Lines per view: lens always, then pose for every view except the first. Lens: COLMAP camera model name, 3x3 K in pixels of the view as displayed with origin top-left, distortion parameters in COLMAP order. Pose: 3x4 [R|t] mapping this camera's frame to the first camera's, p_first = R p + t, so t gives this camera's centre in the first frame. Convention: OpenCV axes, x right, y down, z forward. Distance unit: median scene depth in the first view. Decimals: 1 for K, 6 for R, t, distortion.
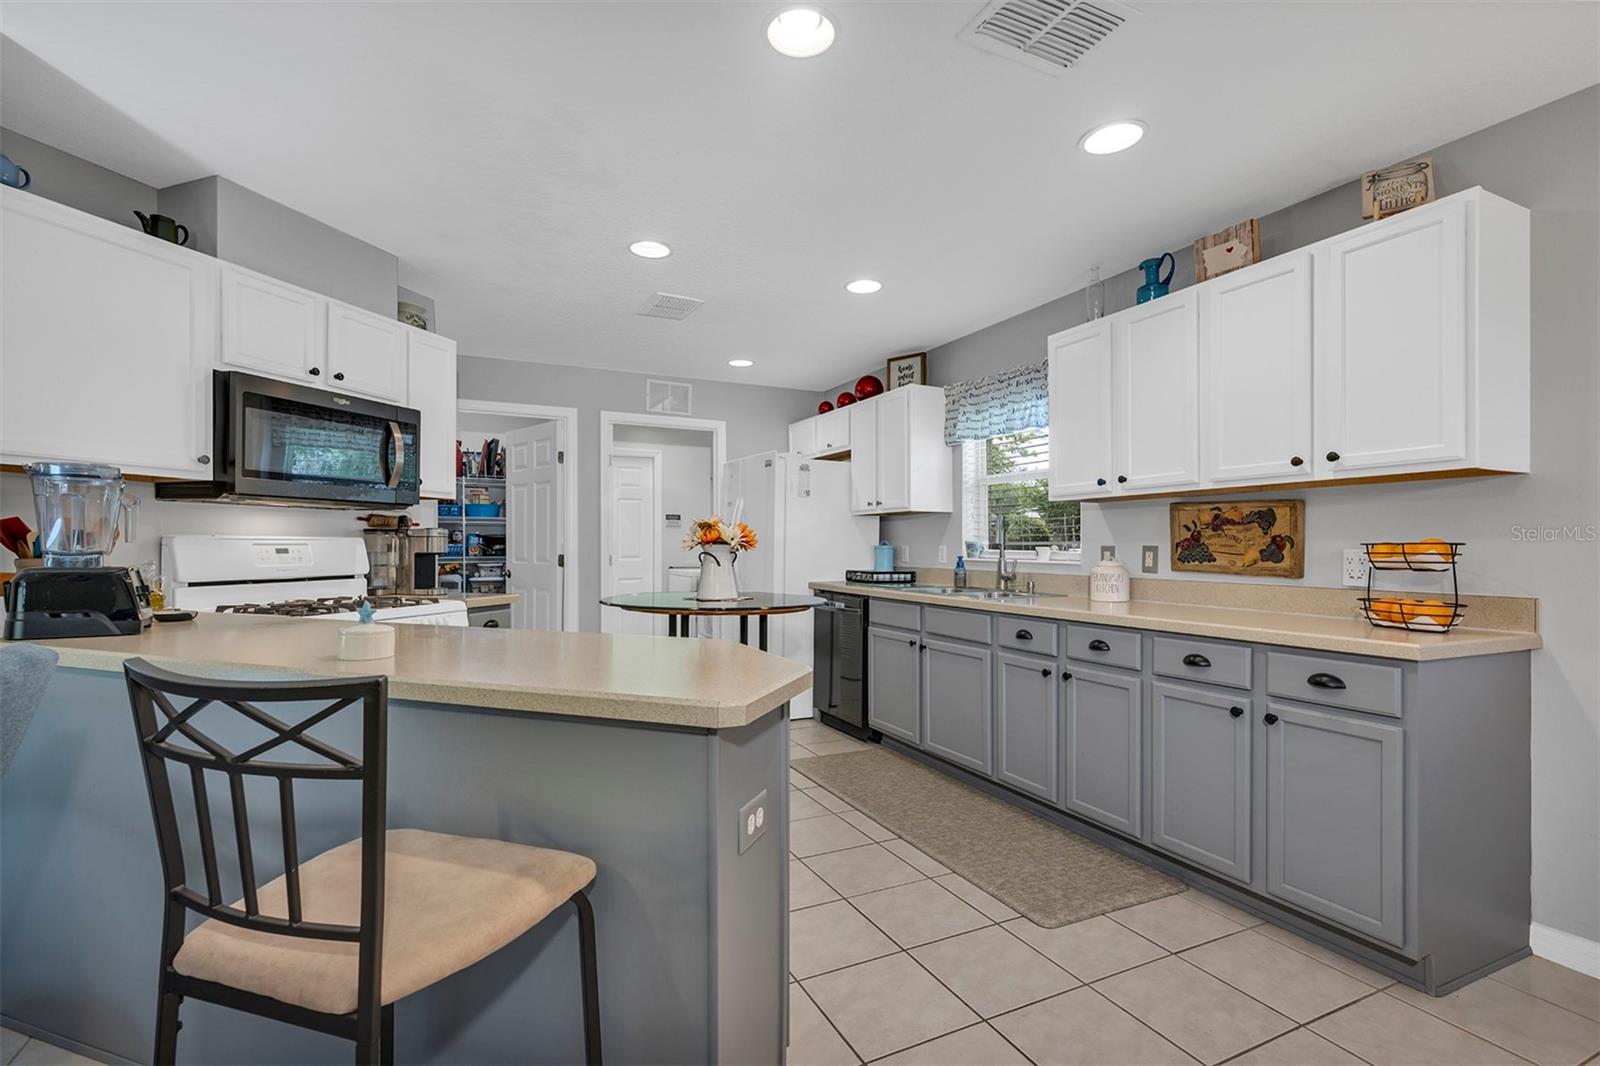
lens RADIAL K [[720.6, 0, 793.4], [0, 720.6, 545.1], [0, 0, 1]] dist [0.008966, -0.000001]
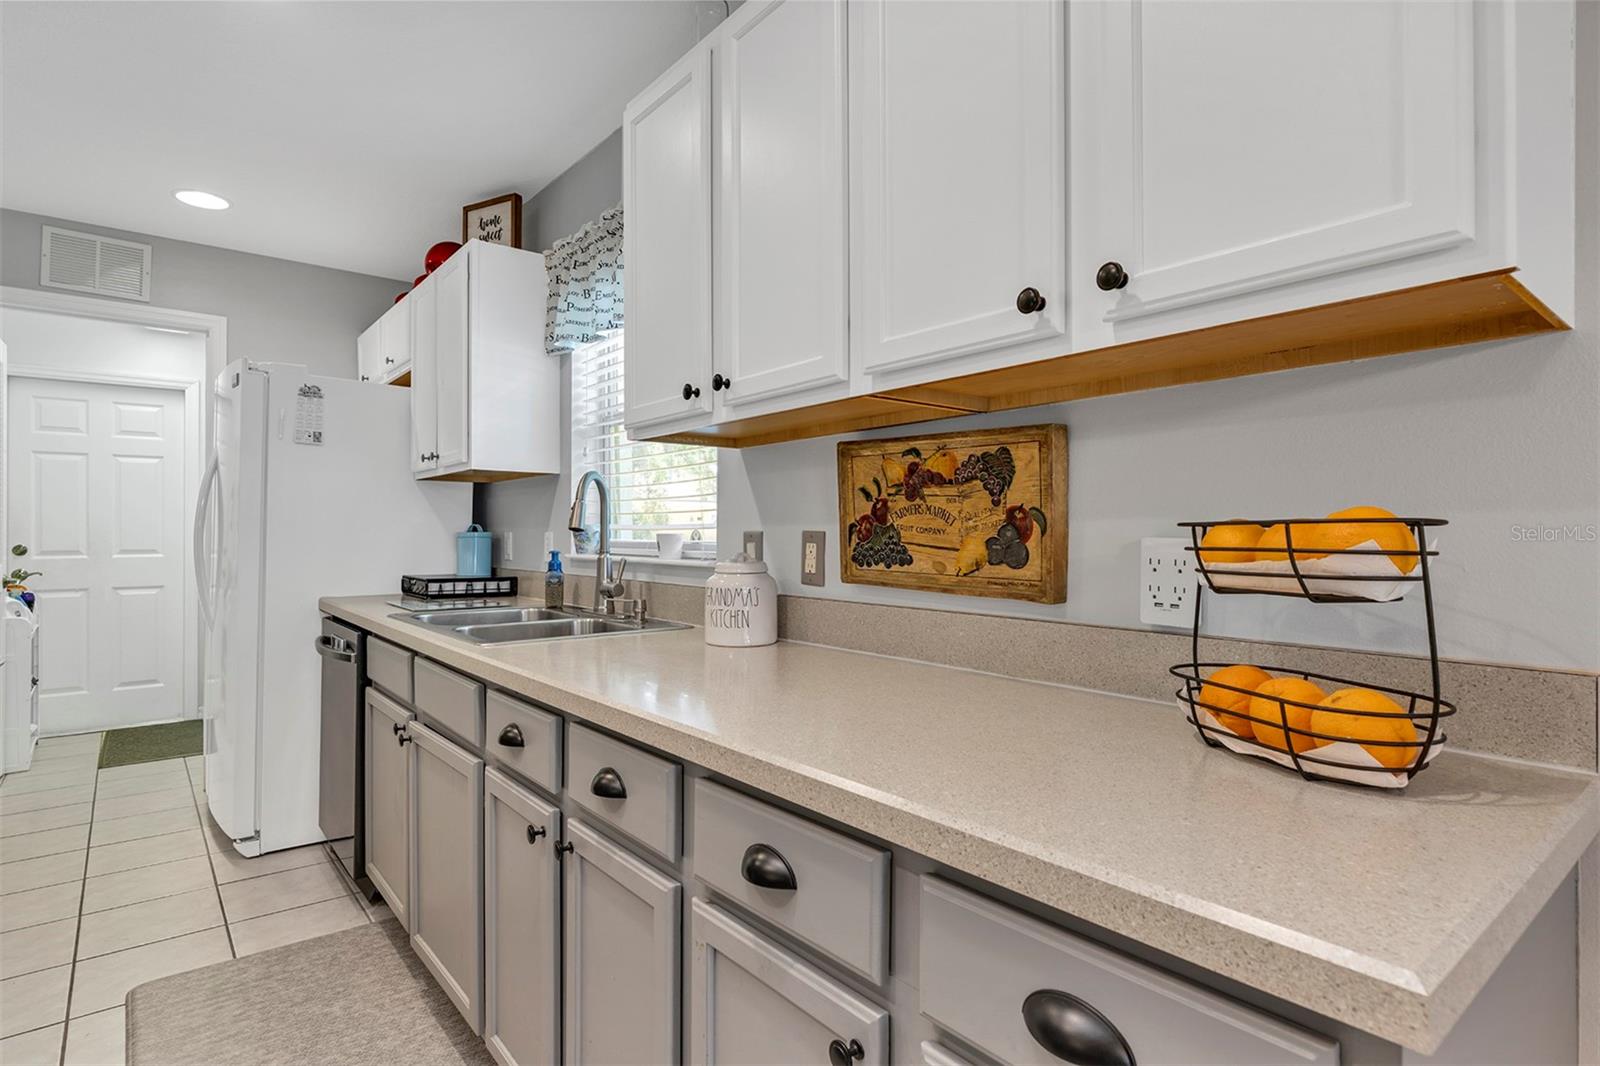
lens RADIAL K [[823.5, 0, 800.0], [0, 823.5, 533.0], [0, 0, 1]] dist [0.000798, 0.000702]
pose [[0.970531, -0.000928, 0.240974, 0.387678], [0.000902, 1.000000, 0.000216, 0.002350], [-0.240975, 0.000008, 0.970531, 0.501011]]
